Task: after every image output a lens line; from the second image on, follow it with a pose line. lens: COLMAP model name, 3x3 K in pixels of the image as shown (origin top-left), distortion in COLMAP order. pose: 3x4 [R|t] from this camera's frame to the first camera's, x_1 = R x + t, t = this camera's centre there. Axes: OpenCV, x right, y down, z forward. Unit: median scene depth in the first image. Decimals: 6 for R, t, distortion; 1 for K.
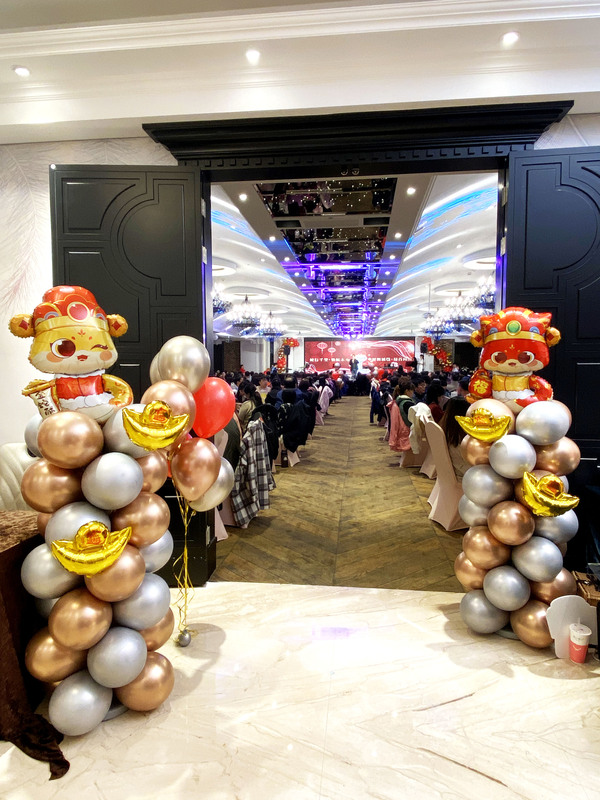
lens RADIAL K [[513.5, 0, 300.0], [0, 513.5, 400.0], [0, 0, 1]] dist [-0.000711, -0.000373]
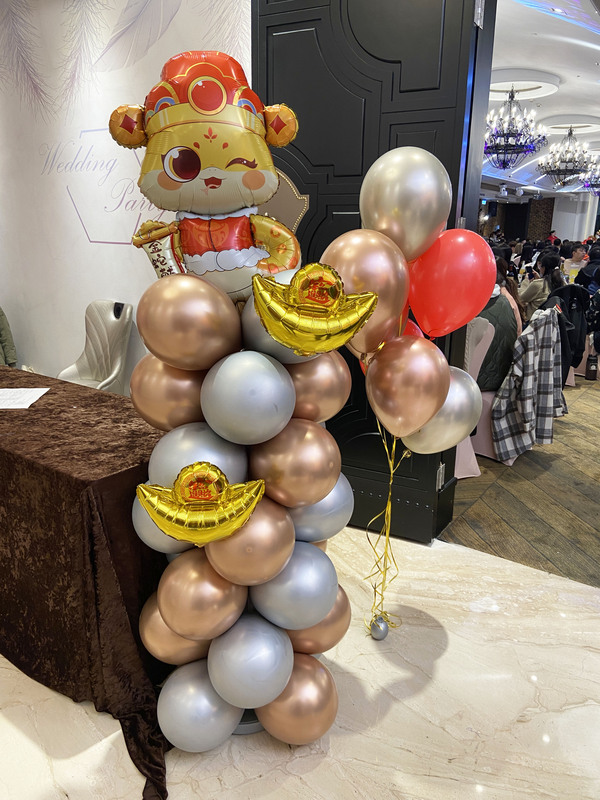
lens RADIAL K [[598.8, 0, 303.9], [0, 598.8, 390.6], [0, 0, 1]] dist [0.109544, -0.133431]
pose [[0.881985, 0.135853, -0.451273, 0.007749], [-0.048742, 0.978711, 0.199371, 0.005763], [0.468751, -0.153846, 0.869830, 0.381975]]
